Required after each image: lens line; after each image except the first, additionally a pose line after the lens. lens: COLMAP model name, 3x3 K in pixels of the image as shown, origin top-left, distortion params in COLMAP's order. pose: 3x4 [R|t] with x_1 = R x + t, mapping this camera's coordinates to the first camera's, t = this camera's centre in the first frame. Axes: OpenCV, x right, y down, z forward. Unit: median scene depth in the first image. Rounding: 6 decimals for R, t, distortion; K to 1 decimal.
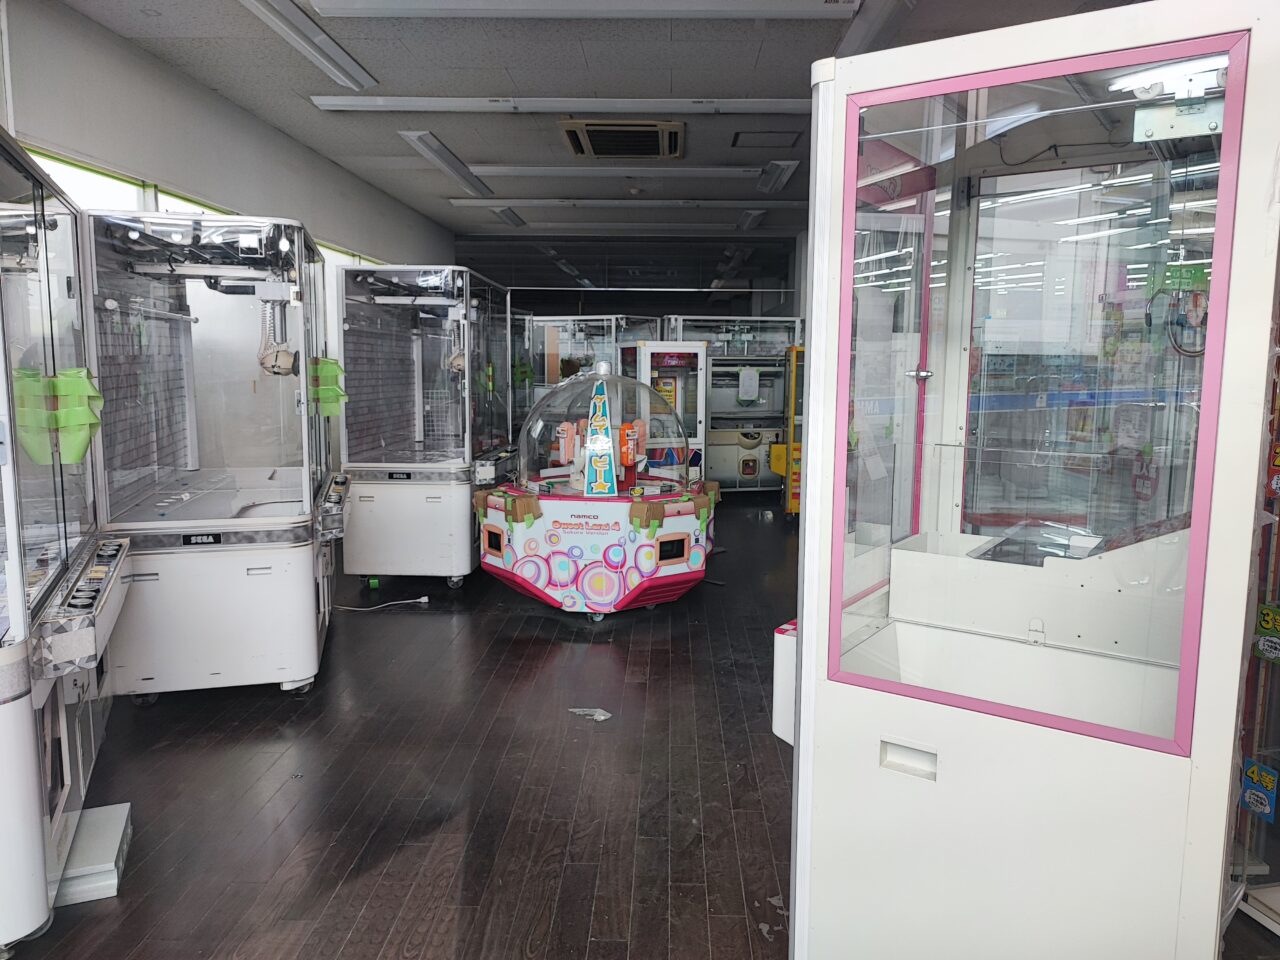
lens RADIAL K [[923.1, 0, 645.2], [0, 923.1, 473.2], [0, 0, 1]] dist [0.039873, -0.046784]
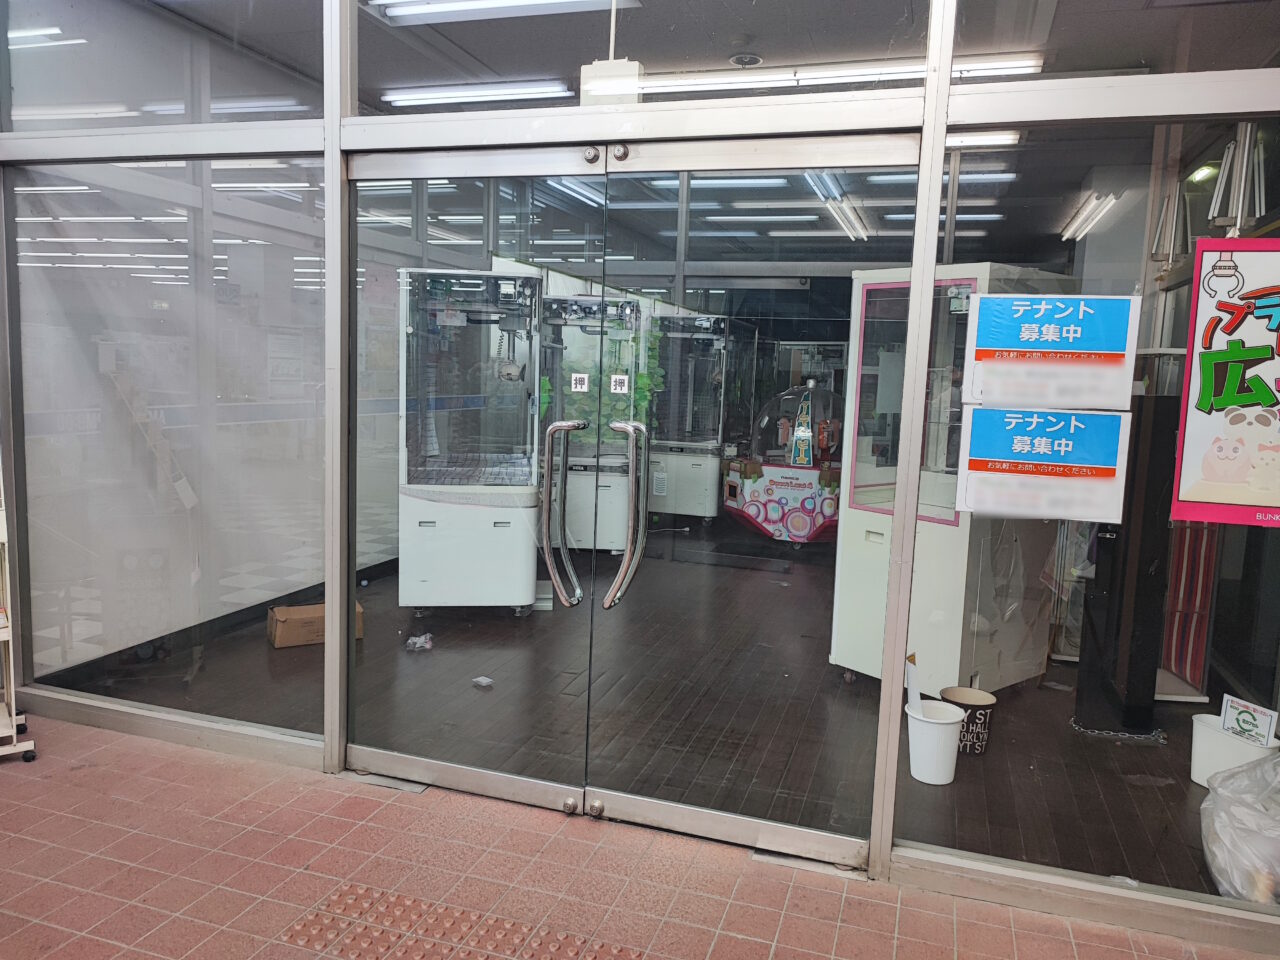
lens RADIAL K [[923.1, 0, 645.2], [0, 923.1, 473.2], [0, 0, 1]] dist [0.039873, -0.046784]
pose [[0.959624, 0.058625, -0.275108, 0.125230], [-0.062644, 0.998019, -0.005839, 0.061465], [0.274220, 0.022837, 0.961396, -0.555094]]
